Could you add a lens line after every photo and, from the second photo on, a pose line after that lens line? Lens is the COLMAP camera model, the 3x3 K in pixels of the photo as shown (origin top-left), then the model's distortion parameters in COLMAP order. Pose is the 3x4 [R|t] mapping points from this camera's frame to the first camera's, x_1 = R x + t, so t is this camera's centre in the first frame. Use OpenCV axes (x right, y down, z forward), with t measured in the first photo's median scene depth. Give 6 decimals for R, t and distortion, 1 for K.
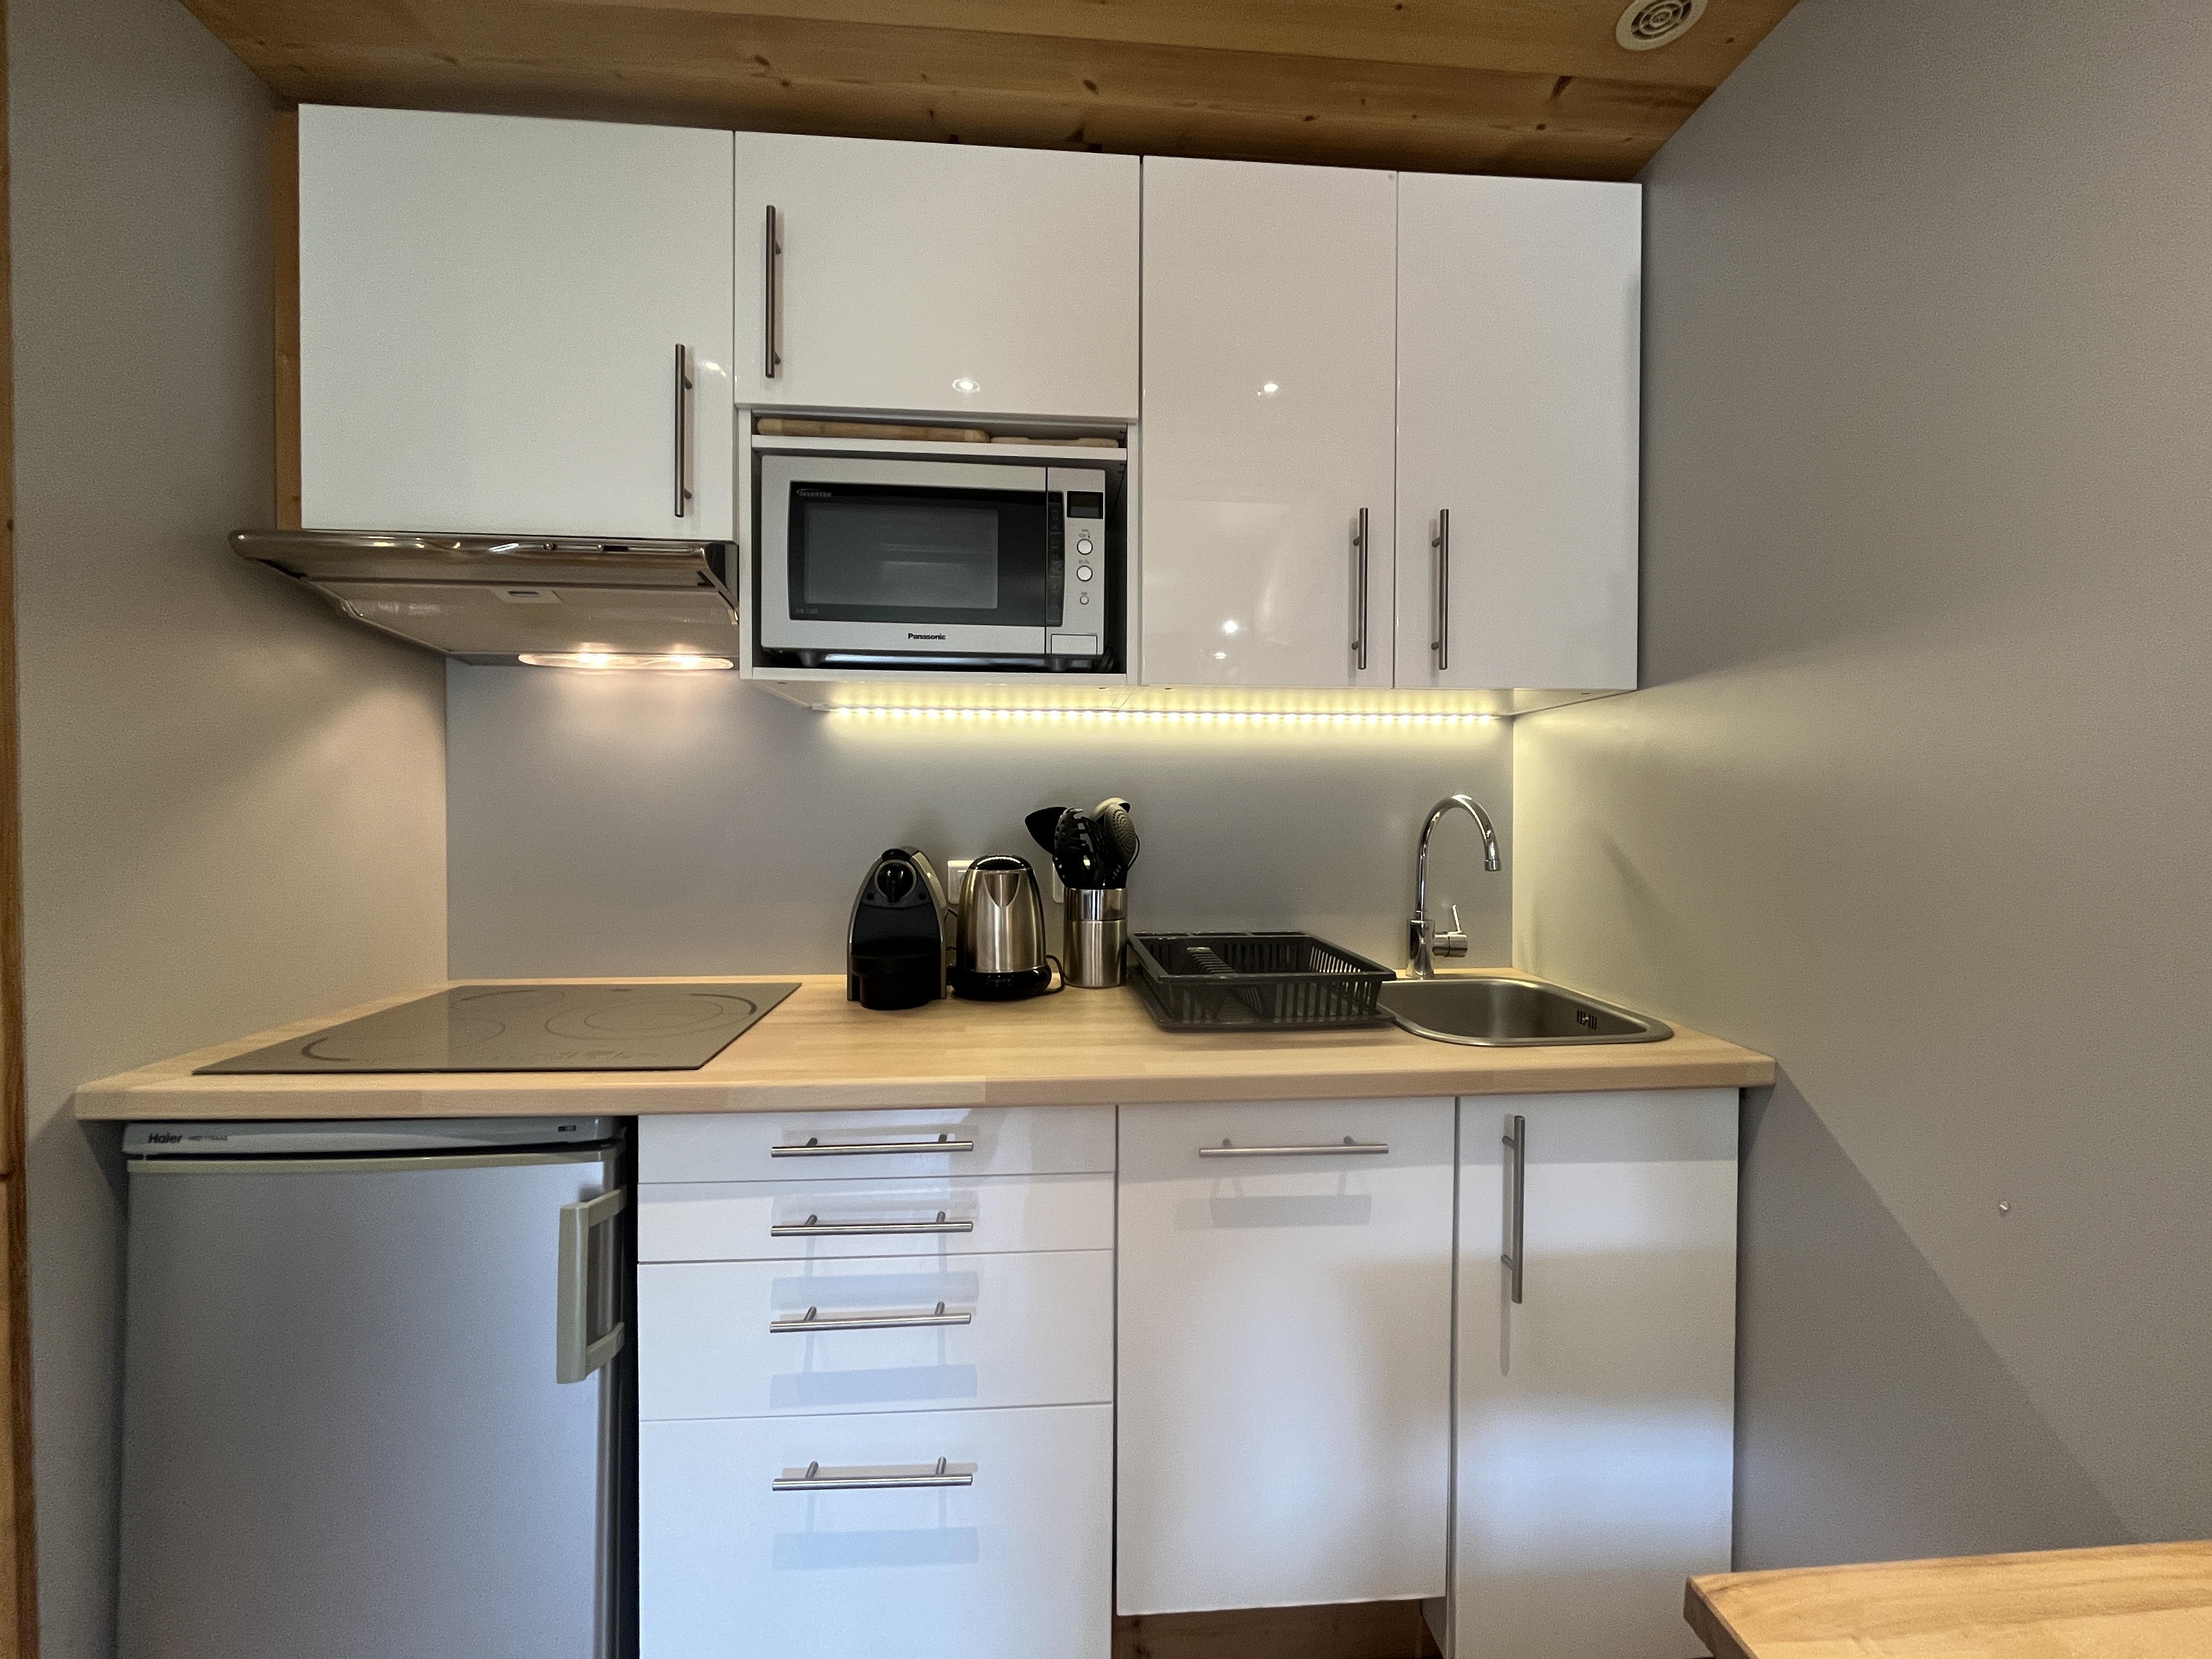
lens RADIAL K [[907.9, 0, 1108.9], [0, 907.9, 825.9], [0, 0, 1]] dist [0.002154, -0.000031]
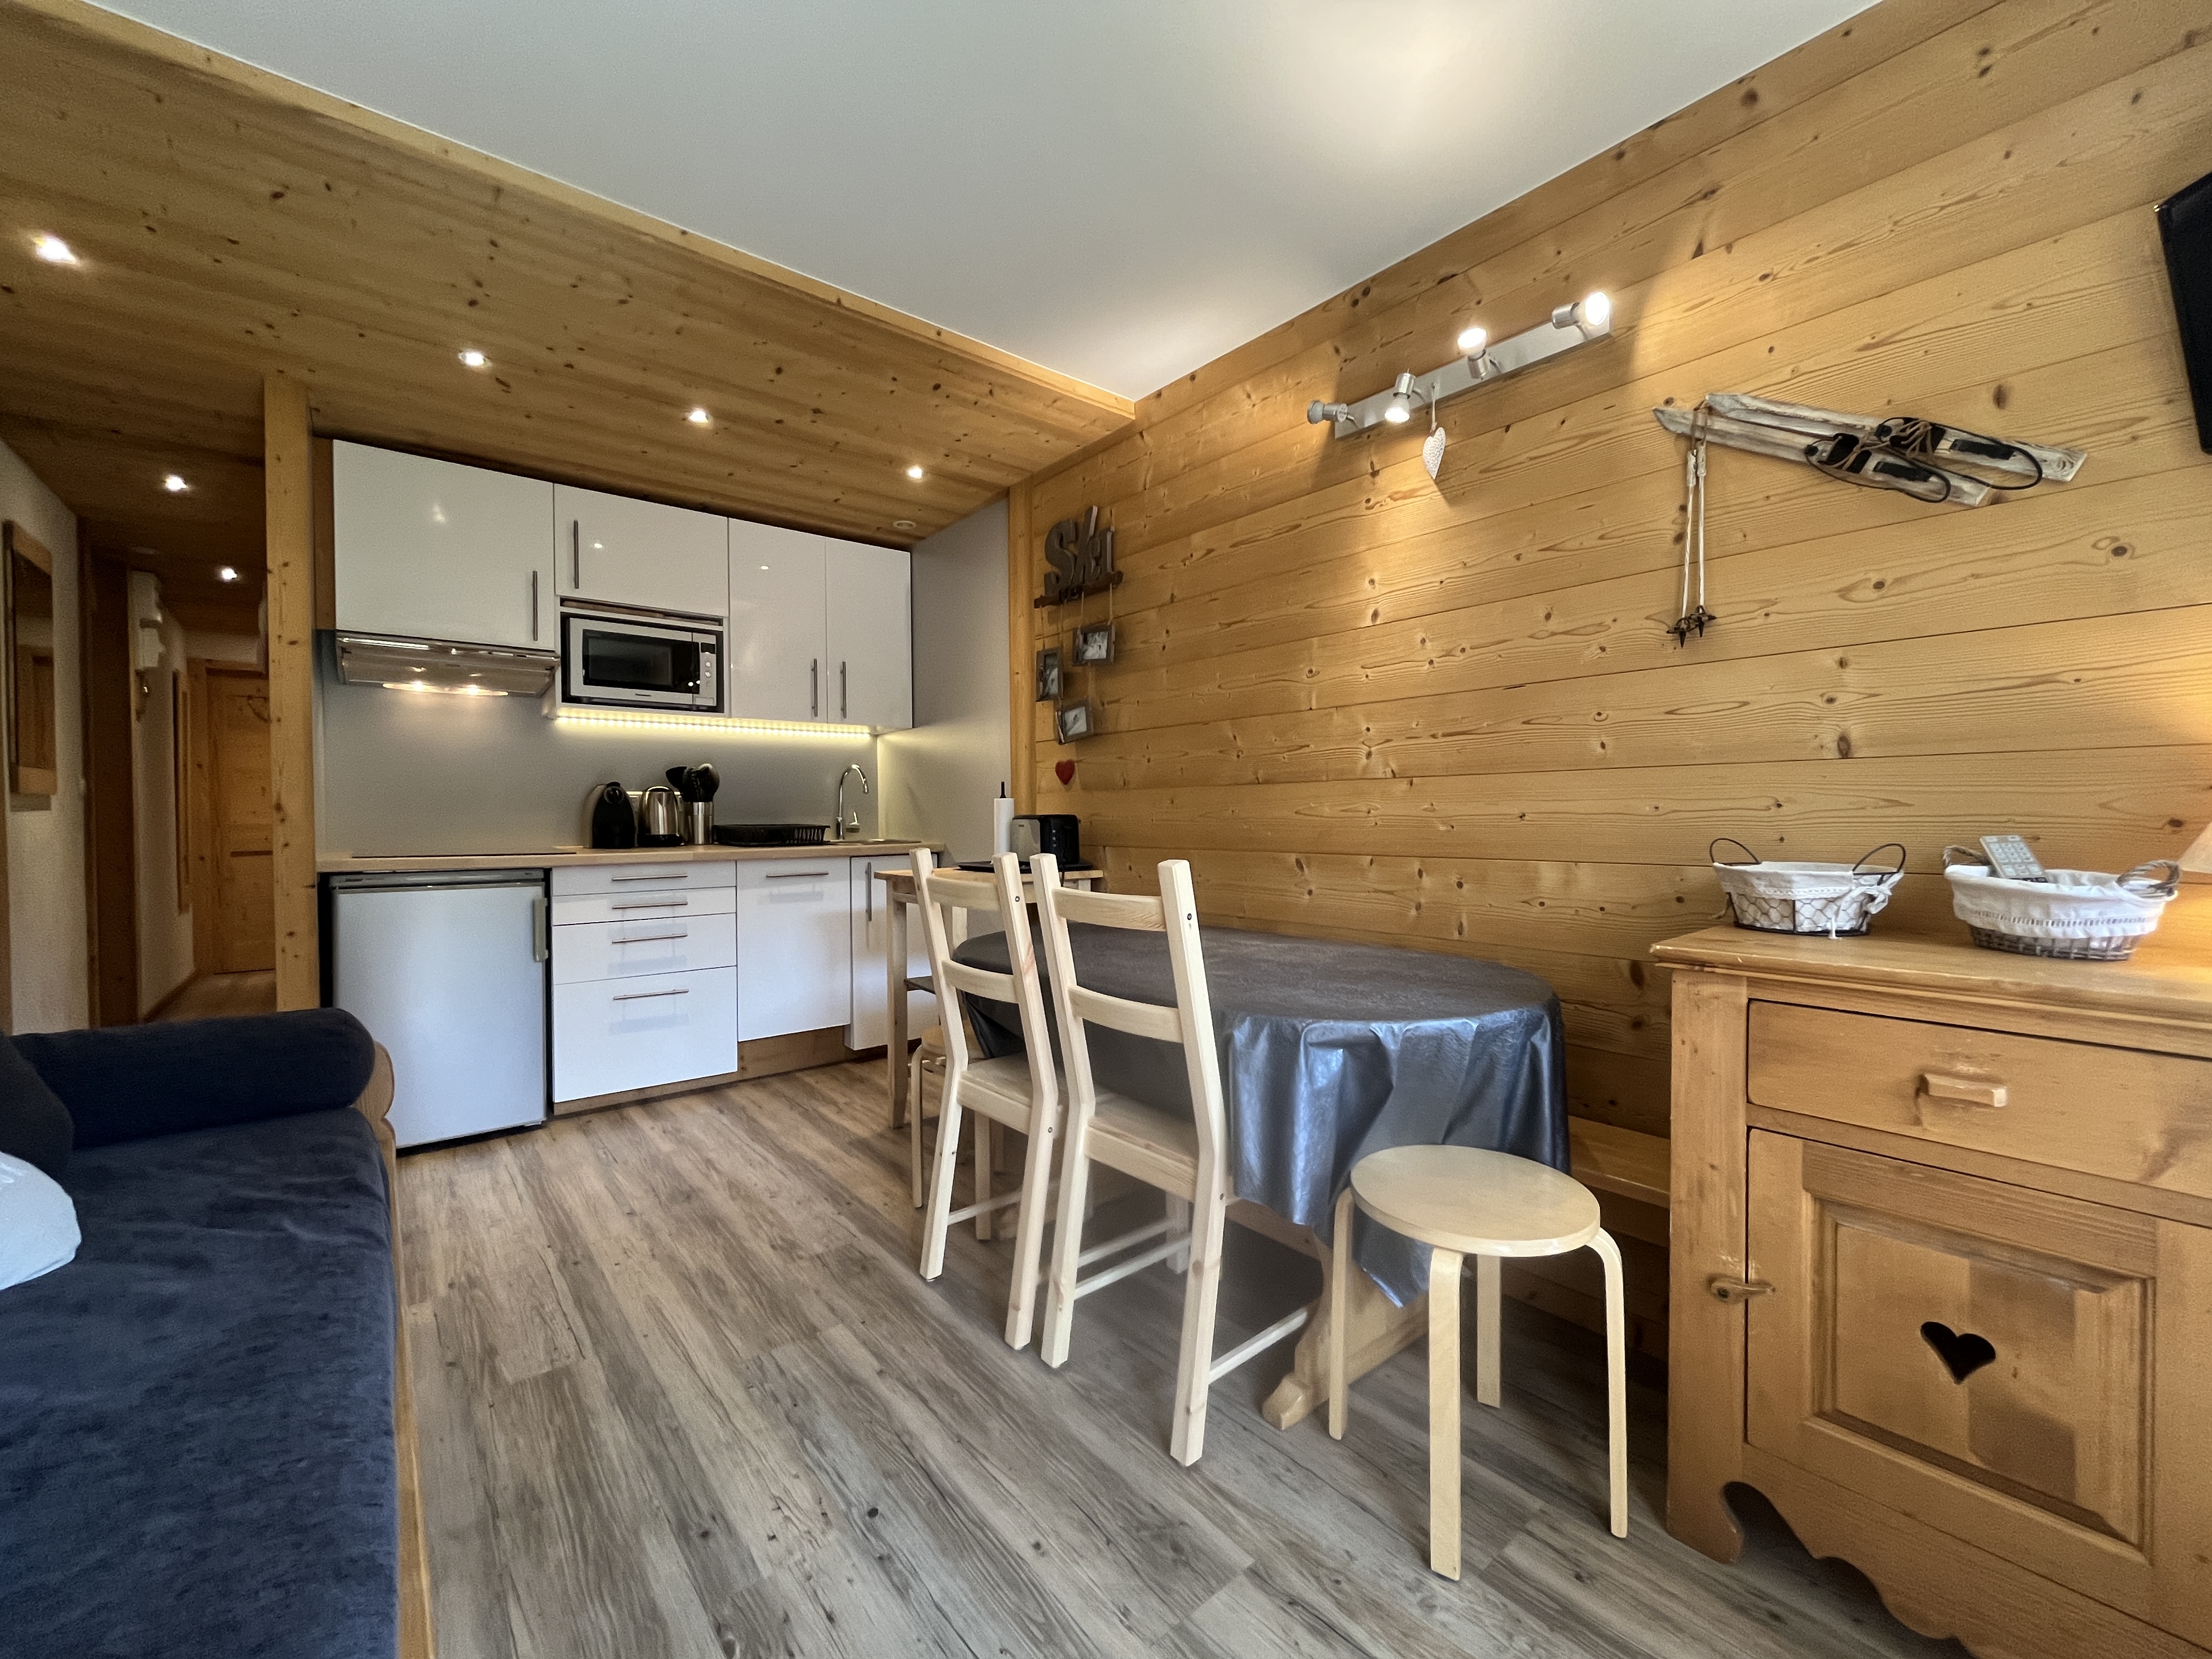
lens RADIAL K [[907.9, 0, 1108.9], [0, 907.9, 825.9], [0, 0, 1]] dist [0.002154, -0.000031]
pose [[0.822722, -0.015535, 0.568232, -0.554629], [0.017489, 0.999845, 0.002012, 0.166861], [-0.568175, 0.008282, 0.822866, -1.749547]]
